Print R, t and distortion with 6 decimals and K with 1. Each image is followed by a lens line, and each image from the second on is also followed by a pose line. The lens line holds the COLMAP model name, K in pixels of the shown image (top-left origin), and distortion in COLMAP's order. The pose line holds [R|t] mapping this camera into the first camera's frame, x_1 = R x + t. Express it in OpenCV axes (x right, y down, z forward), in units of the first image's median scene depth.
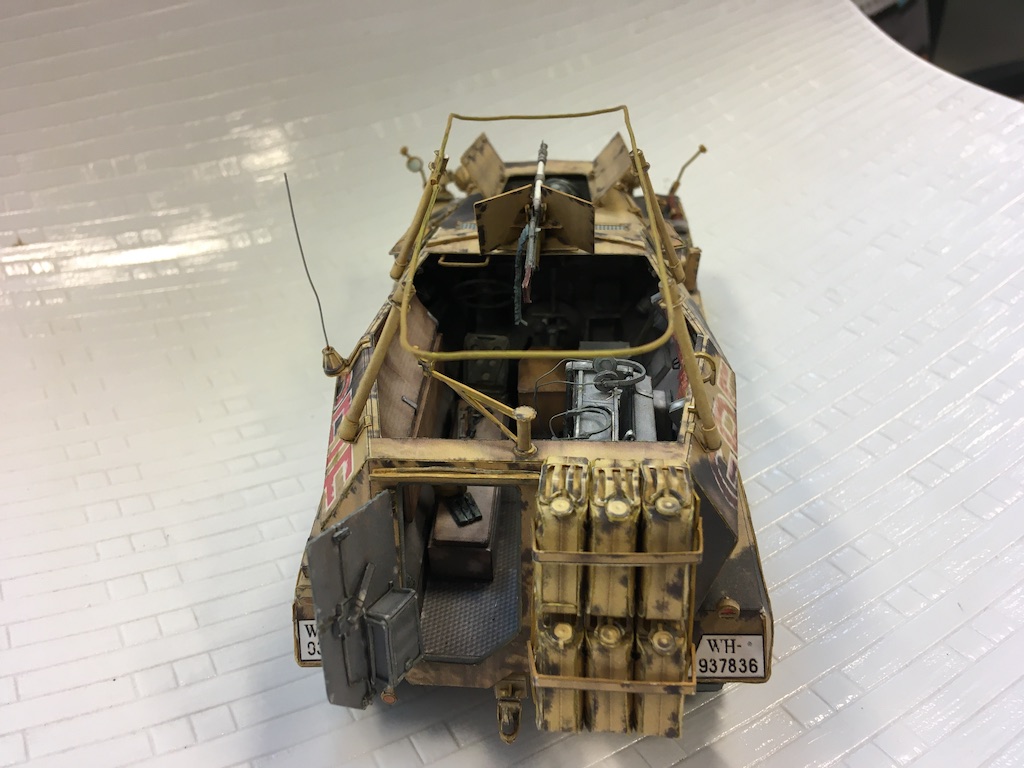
lens RADIAL K [[892.9, 0, 512.0], [0, 892.9, 384.0], [0, 0, 1]] dist [0.128647, -0.214427]
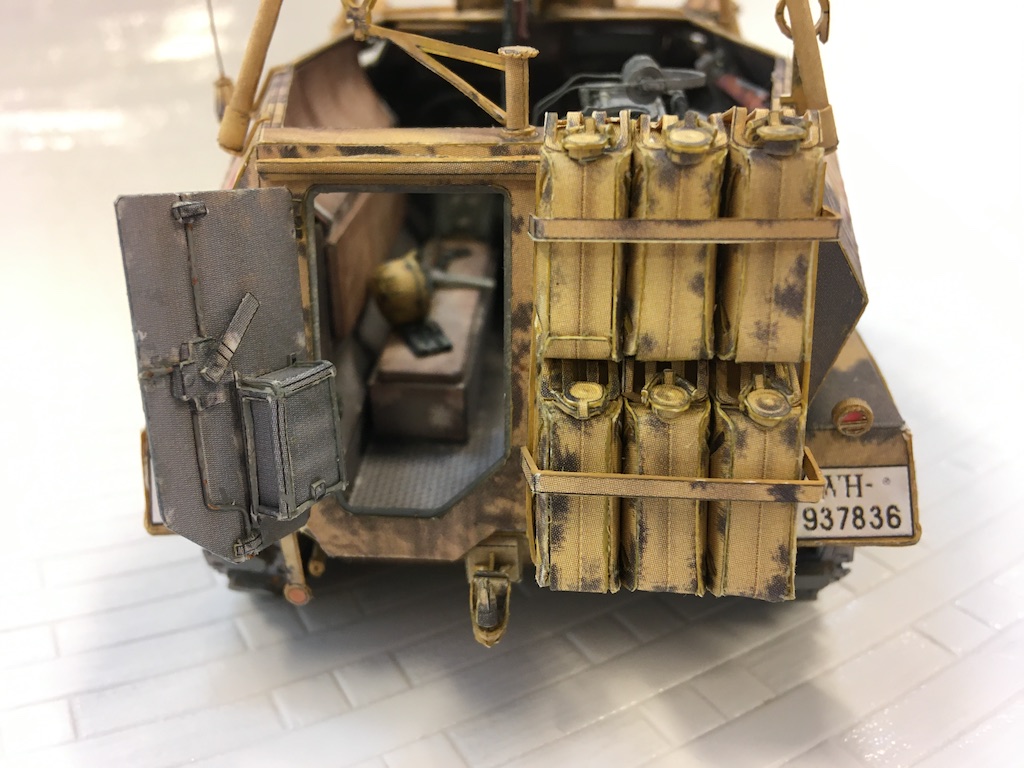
lens RADIAL K [[902.5, 0, 509.7], [0, 902.5, 401.4], [0, 0, 1]] dist [0.101291, -0.191484]
pose [[0.999937, 0.005469, 0.009836, 0.003761], [-0.004423, 0.994634, -0.103361, 0.330206], [-0.010349, 0.103311, 0.994595, 0.429808]]
